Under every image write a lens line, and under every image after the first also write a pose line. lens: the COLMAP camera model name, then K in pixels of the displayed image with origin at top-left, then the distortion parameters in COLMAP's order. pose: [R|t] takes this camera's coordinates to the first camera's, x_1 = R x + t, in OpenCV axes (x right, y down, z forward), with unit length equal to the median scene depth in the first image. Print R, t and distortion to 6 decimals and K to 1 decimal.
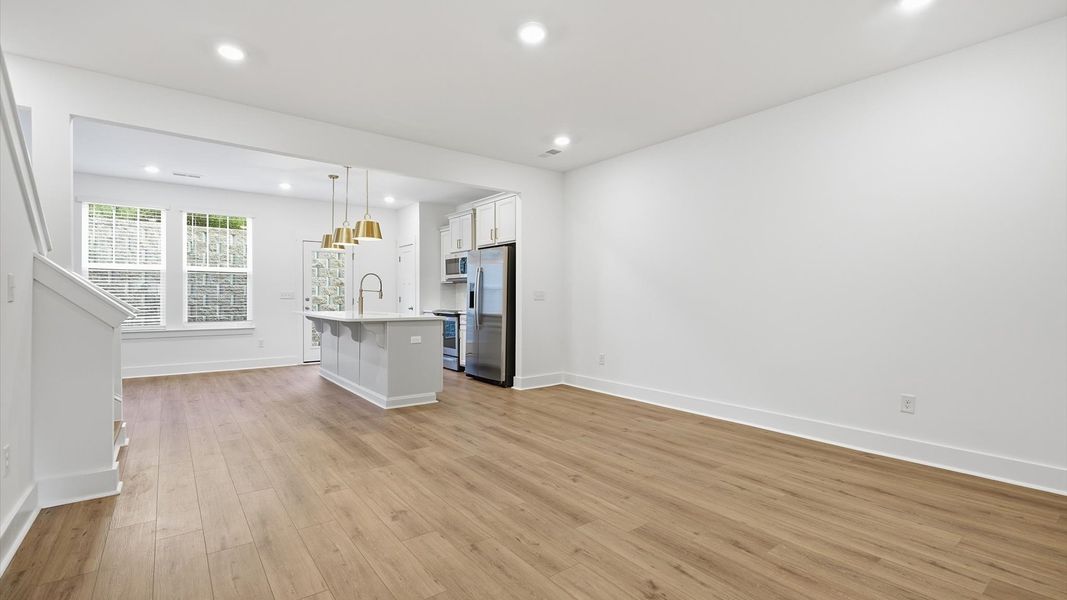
lens RADIAL K [[474.8, 0, 533.1], [0, 474.8, 299.3], [0, 0, 1]] dist [-0.003463, -0.000033]
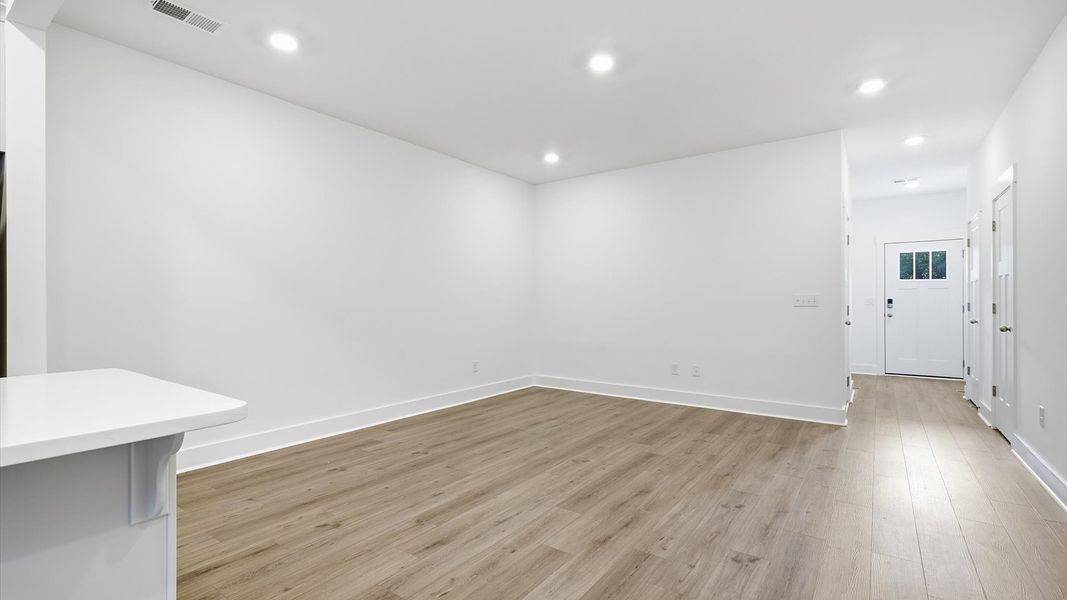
lens RADIAL K [[474.8, 0, 537.2], [0, 474.8, 299.8], [0, 0, 1]] dist [-0.003463, -0.000033]
pose [[-0.279737, 0.000819, 0.960076, -0.884272], [0.007672, 0.999970, 0.001382, -0.012679], [-0.960046, 0.007752, -0.279735, 1.278730]]
